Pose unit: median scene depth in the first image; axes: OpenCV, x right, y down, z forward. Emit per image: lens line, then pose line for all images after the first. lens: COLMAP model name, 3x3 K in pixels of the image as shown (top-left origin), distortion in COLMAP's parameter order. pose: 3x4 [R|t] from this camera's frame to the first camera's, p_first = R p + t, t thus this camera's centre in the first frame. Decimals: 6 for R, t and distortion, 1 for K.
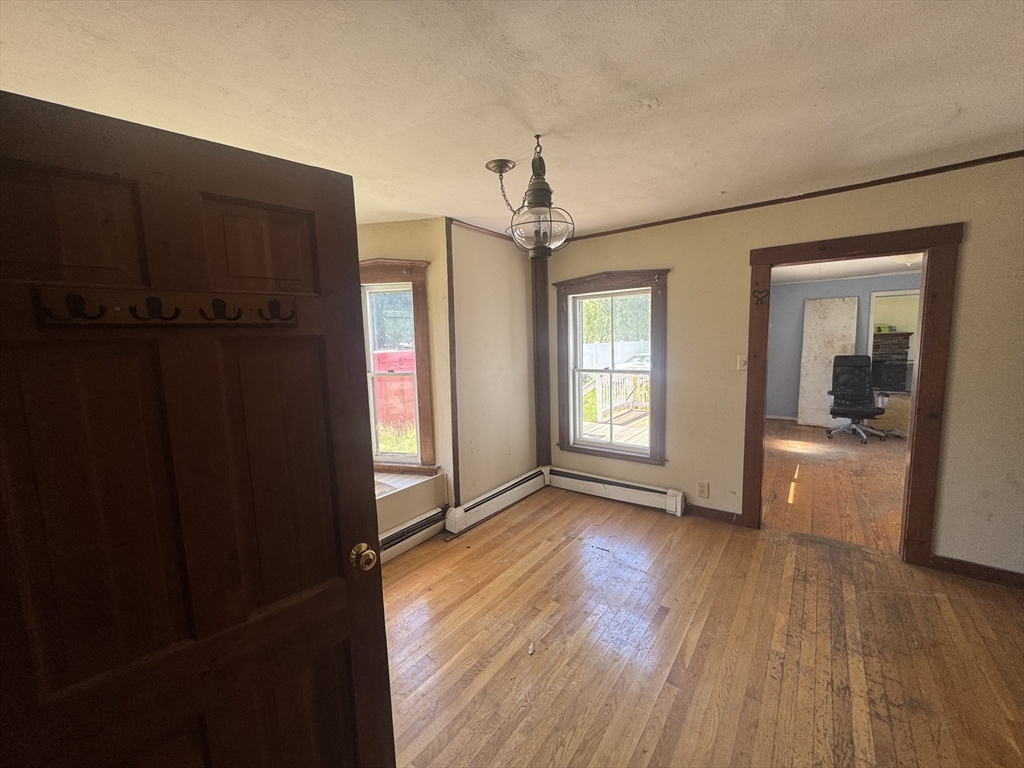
lens RADIAL K [[409.4, 0, 511.3], [0, 409.4, 381.9], [0, 0, 1]] dist [-0.002226, -0.000040]
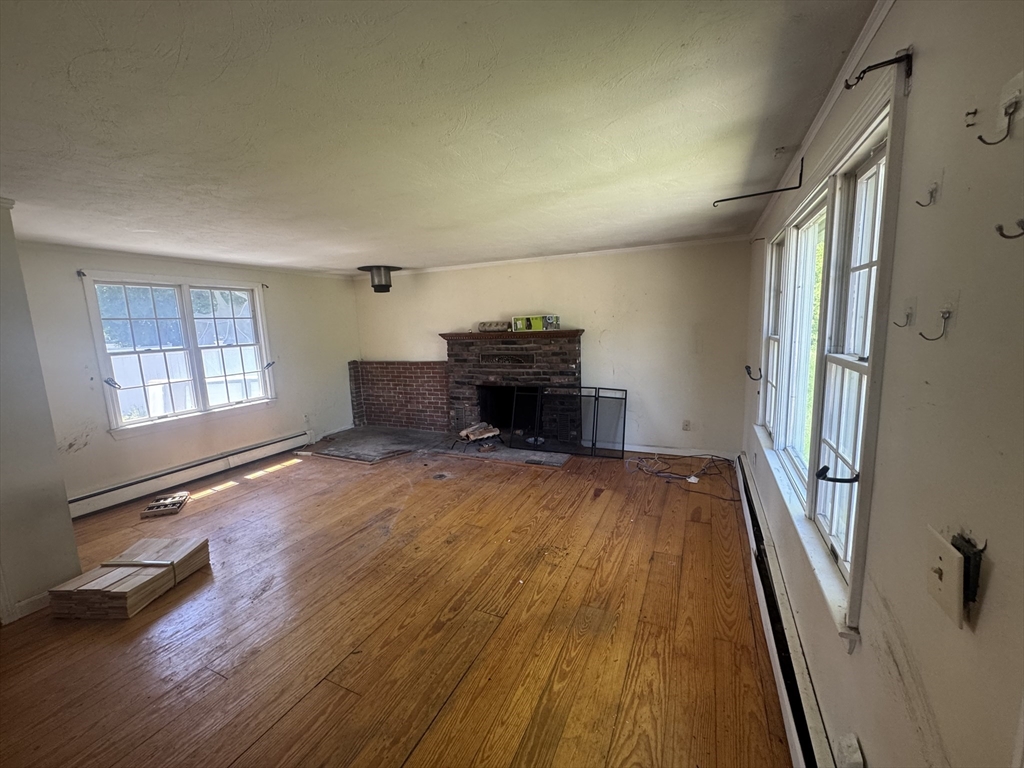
lens RADIAL K [[409.3, 0, 508.8], [0, 409.3, 383.5], [0, 0, 1]] dist [-0.001389, -0.000181]
pose [[0.977710, -0.036121, 0.206829, 2.384103], [0.029384, 0.998936, 0.035551, -0.231591], [-0.207893, -0.028682, 0.977731, 1.630601]]
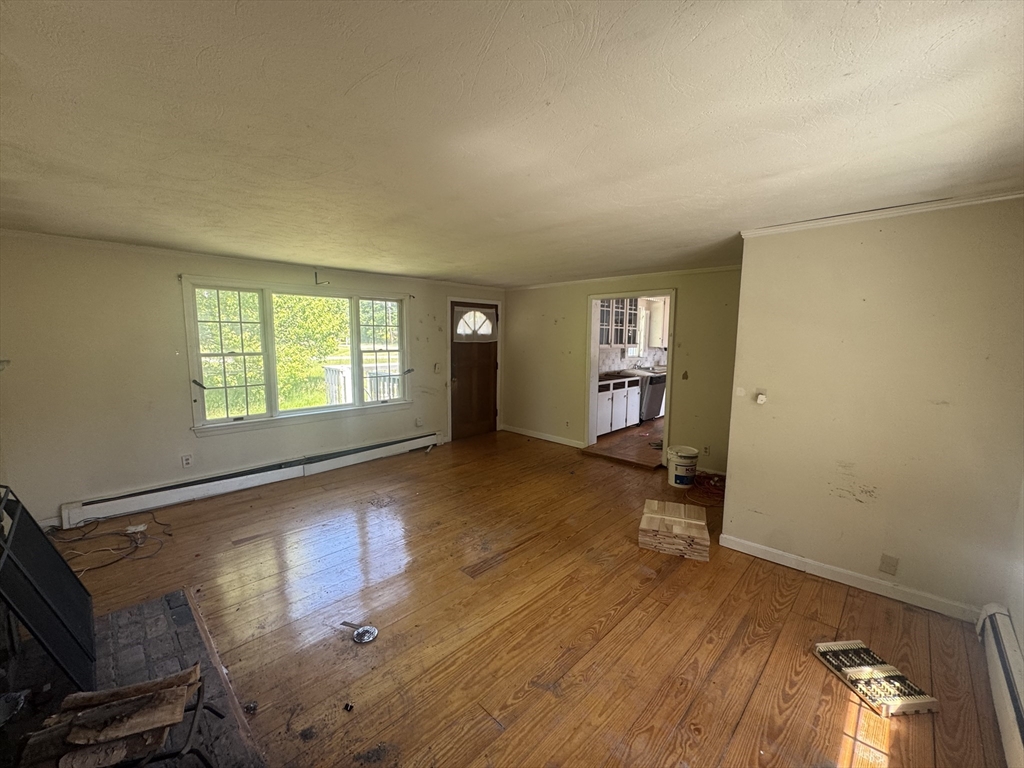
lens RADIAL K [[409.7, 0, 511.2], [0, 409.7, 384.4], [0, 0, 1]] dist [-0.003023, 0.000087]
pose [[-0.992426, 0.009428, 0.122485, 2.108311], [0.036044, 0.975516, 0.216957, -0.427138], [-0.117441, 0.219728, -0.968466, 3.466290]]
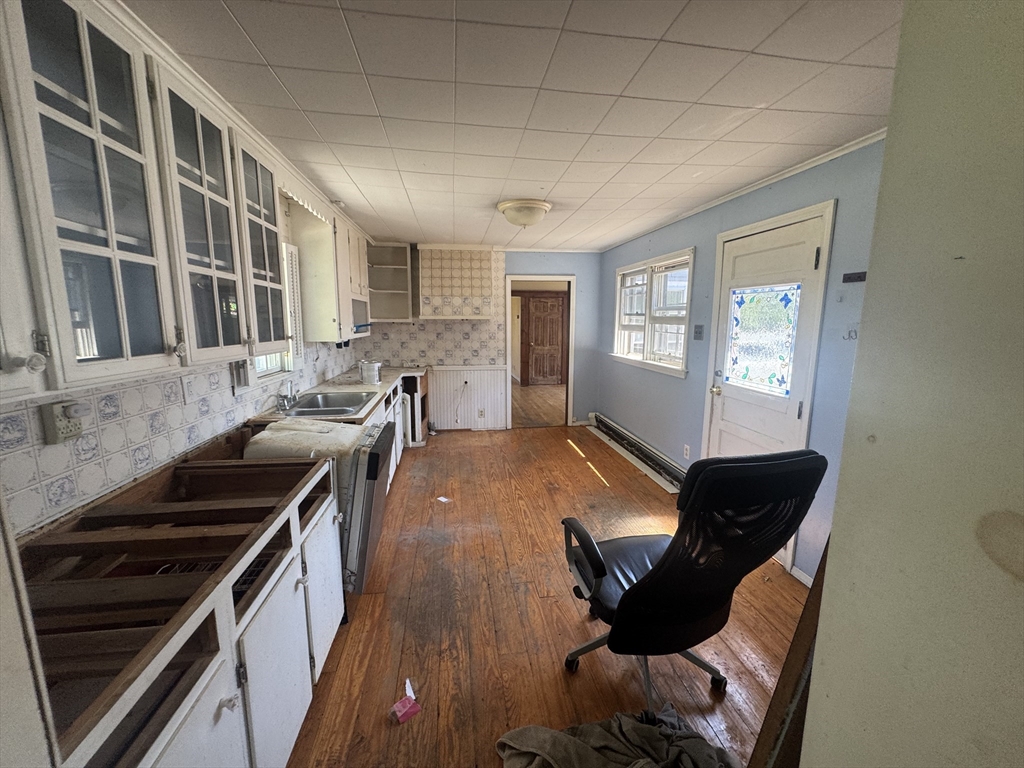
lens RADIAL K [[409.7, 0, 511.2], [0, 409.7, 384.4], [0, 0, 1]] dist [-0.003023, 0.000087]
pose [[-0.709396, 0.138630, -0.691042, 1.918390], [-0.055235, 0.966515, 0.250595, -0.252308], [0.702643, 0.215940, -0.677984, 1.925062]]
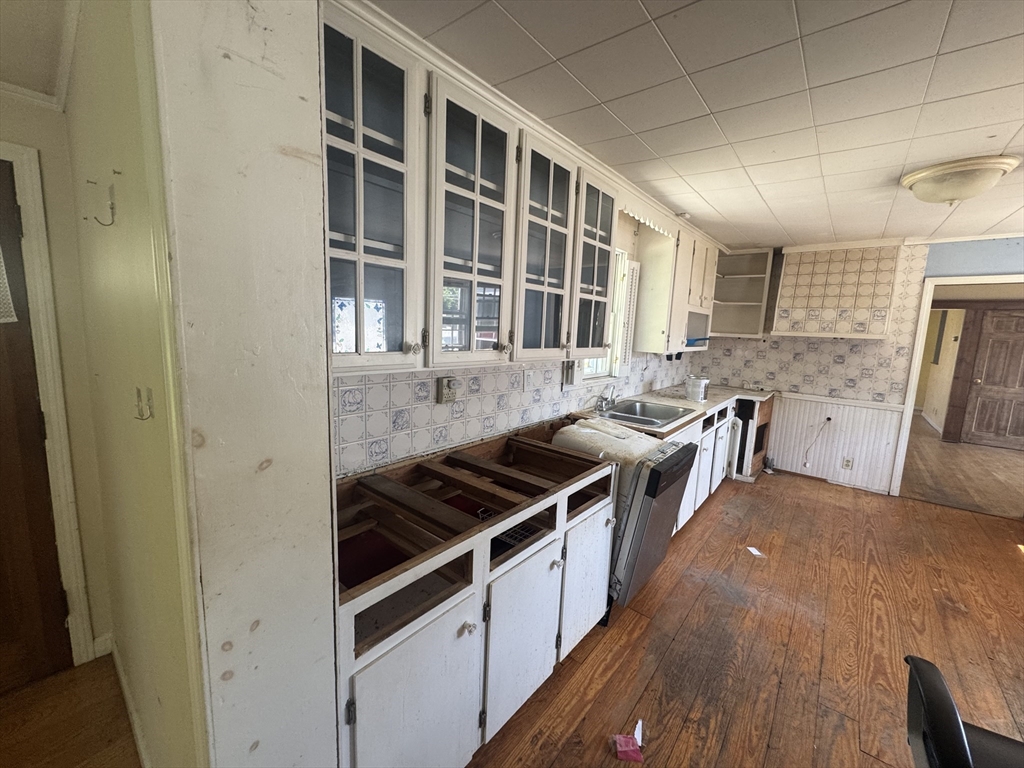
lens RADIAL K [[409.9, 0, 511.1], [0, 409.9, 384.1], [0, 0, 1]] dist [-0.002439, 0.000148]
pose [[-0.998781, -0.014688, 0.047132, 1.839339], [-0.002761, 0.969839, 0.243731, -0.250172], [-0.049290, 0.243303, -0.968697, 1.936543]]
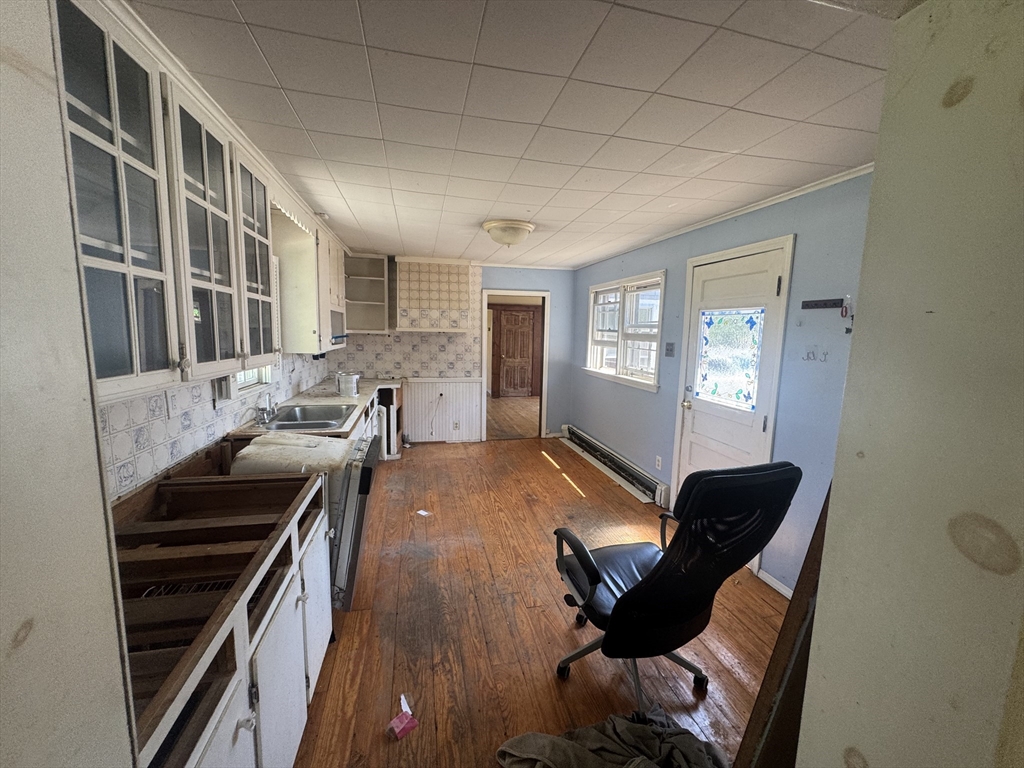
lens RADIAL K [[409.7, 0, 511.2], [0, 409.7, 384.4], [0, 0, 1]] dist [-0.003023, 0.000087]
pose [[-0.648635, 0.114777, -0.752395, 1.960481], [-0.081858, 0.972309, 0.218894, -0.260914], [0.756685, 0.203572, -0.621278, 1.908072]]
